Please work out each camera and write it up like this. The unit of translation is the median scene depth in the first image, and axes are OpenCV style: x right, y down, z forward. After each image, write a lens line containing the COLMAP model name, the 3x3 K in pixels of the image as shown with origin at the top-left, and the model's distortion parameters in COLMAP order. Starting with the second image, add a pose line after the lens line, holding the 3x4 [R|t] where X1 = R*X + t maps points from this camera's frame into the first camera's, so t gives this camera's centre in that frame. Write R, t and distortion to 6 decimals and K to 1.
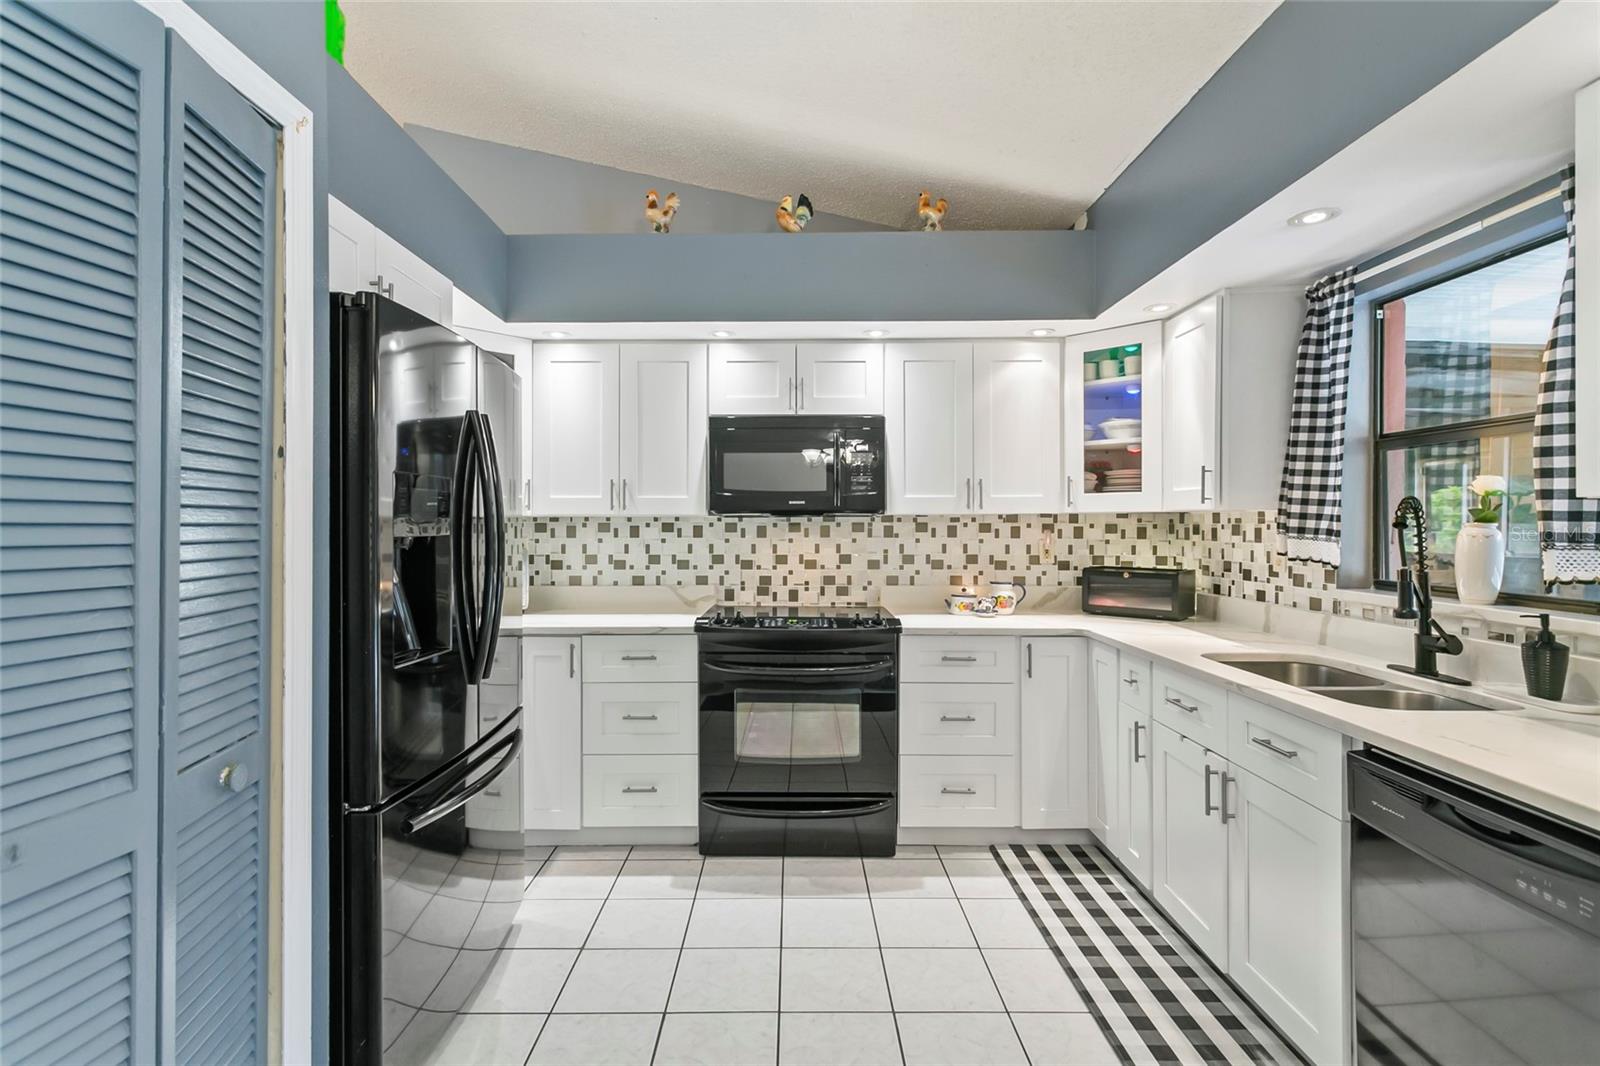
lens RADIAL K [[754.1, 0, 796.9], [0, 754.1, 525.2], [0, 0, 1]] dist [0.000549, 0.005836]
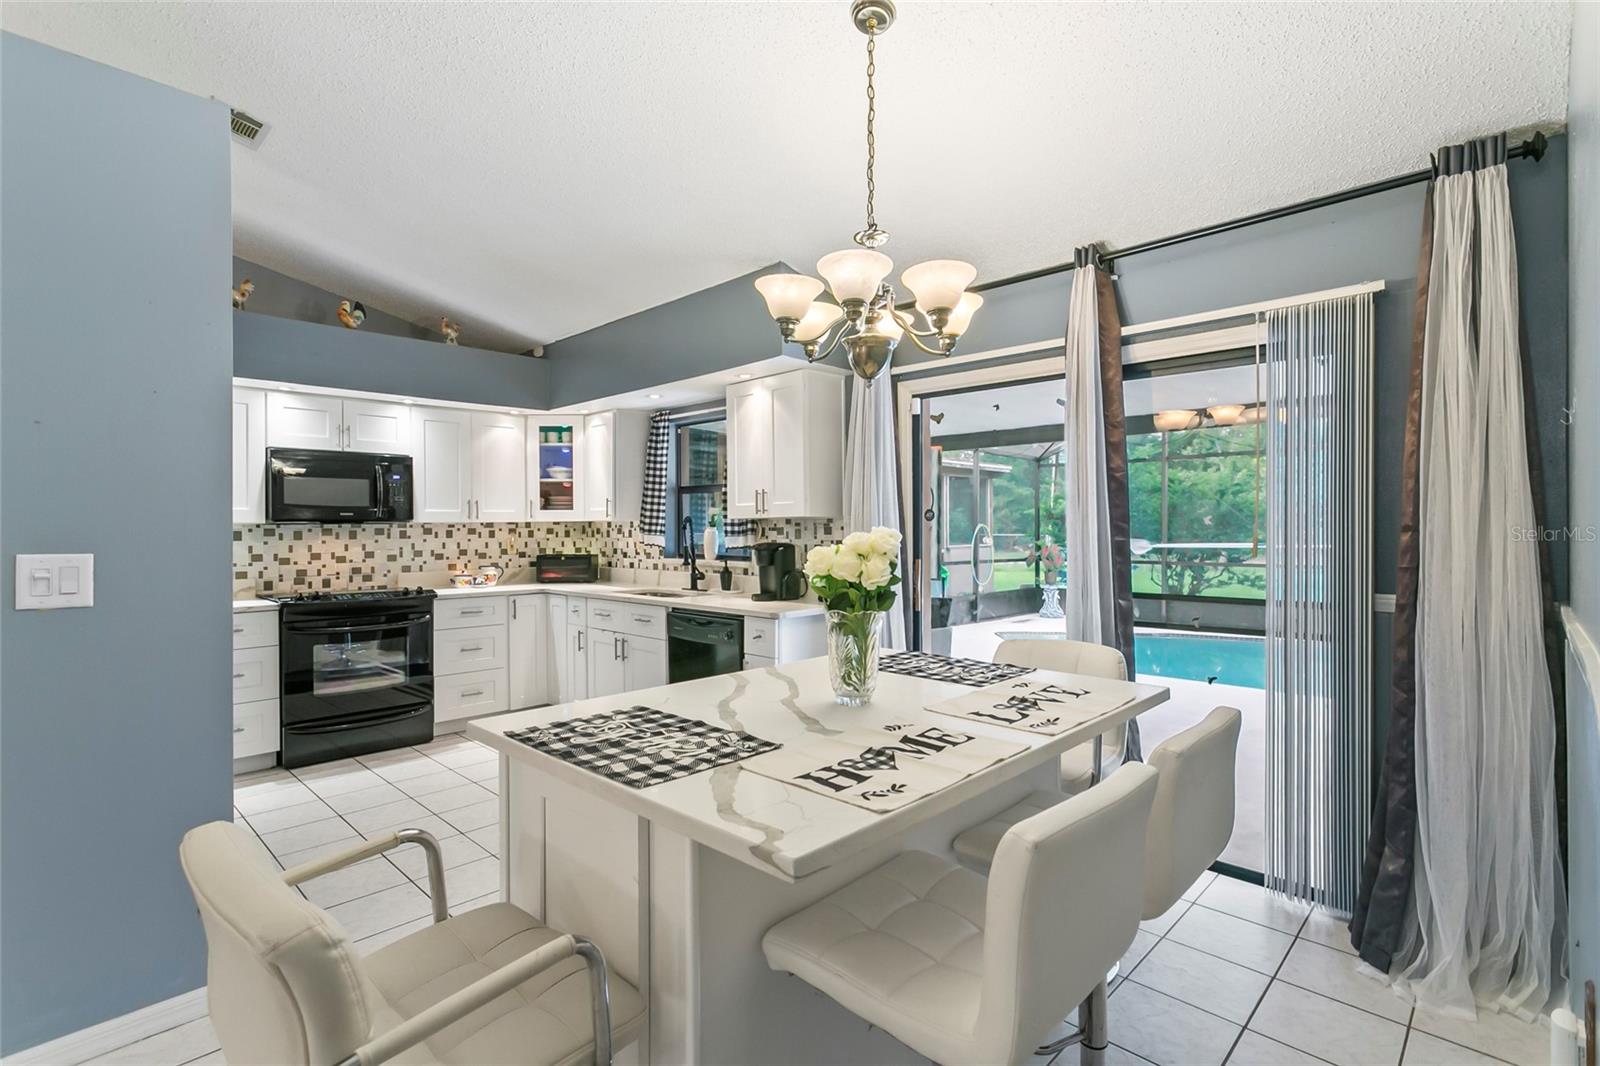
lens RADIAL K [[754.1, 0, 795.8], [0, 754.1, 531.7], [0, 0, 1]] dist [0.000549, 0.005836]
pose [[0.702601, -0.007054, 0.711549, -0.438026], [0.006507, 0.999973, 0.003488, 0.003654], [-0.711554, 0.002179, 0.702628, -0.618994]]
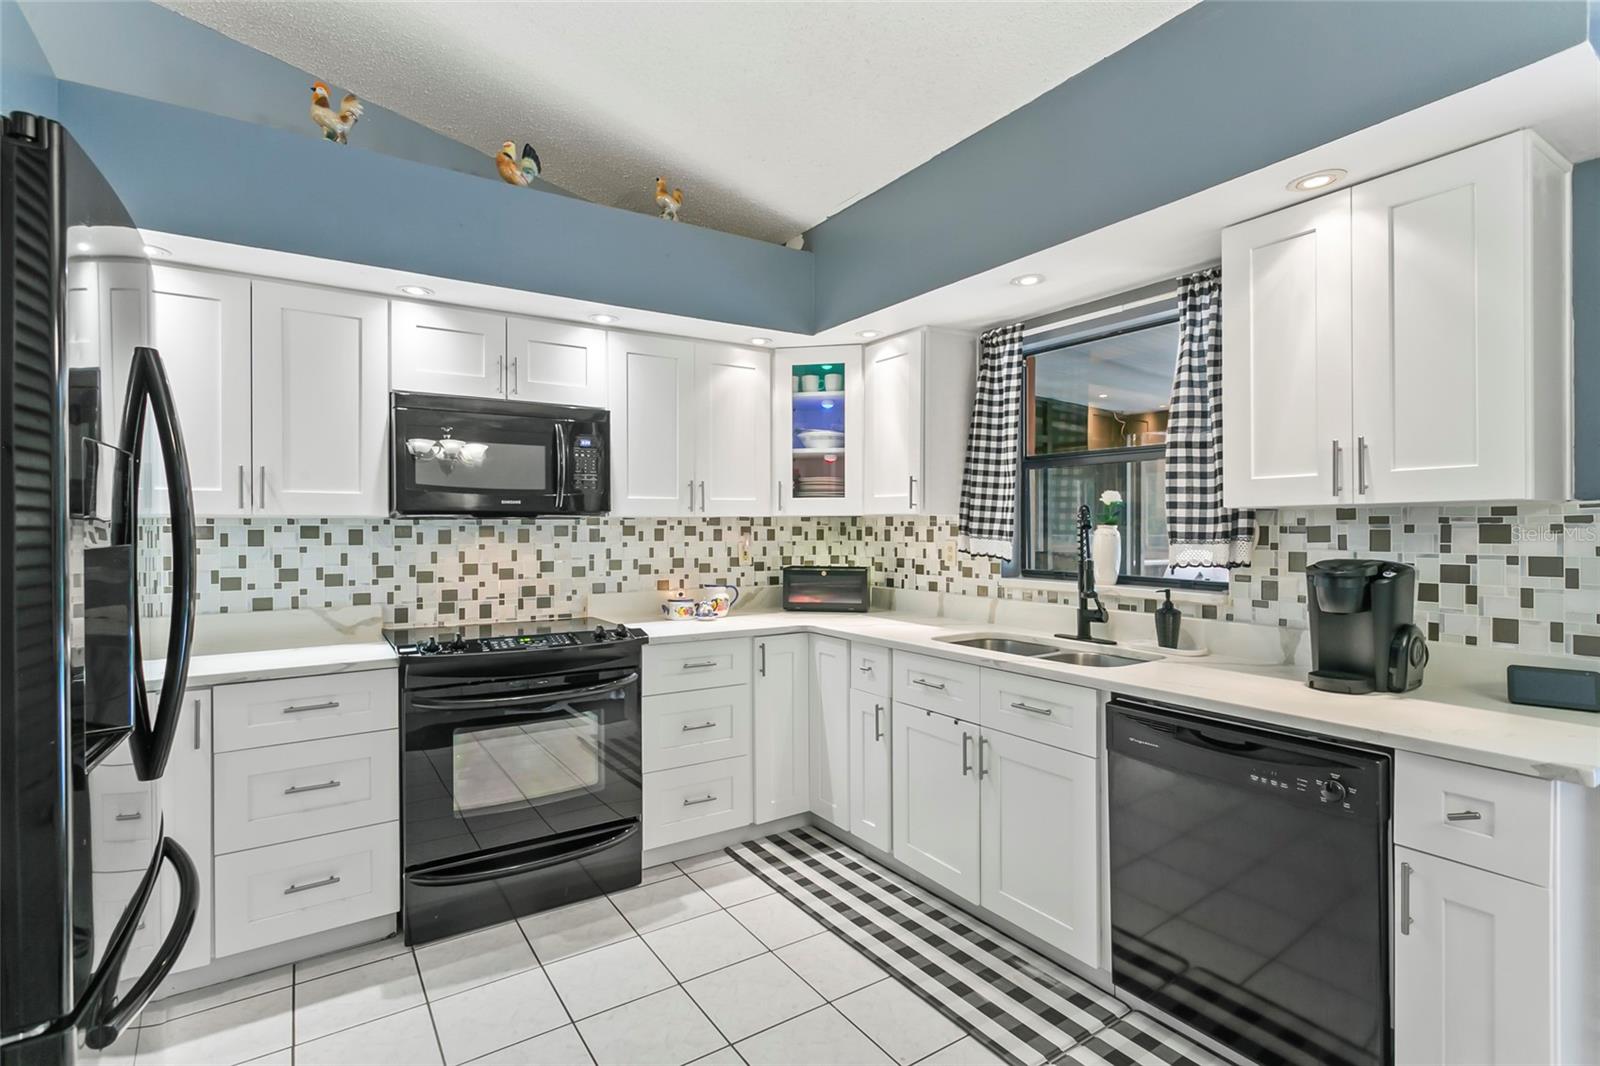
lens RADIAL K [[754.1, 0, 794.5], [0, 754.1, 530.5], [0, 0, 1]] dist [0.000549, 0.005836]
pose [[0.836826, -0.004085, 0.547453, -0.212208], [0.003068, 0.999991, 0.002773, 0.000752], [-0.547460, -0.000641, 0.836832, 0.112894]]
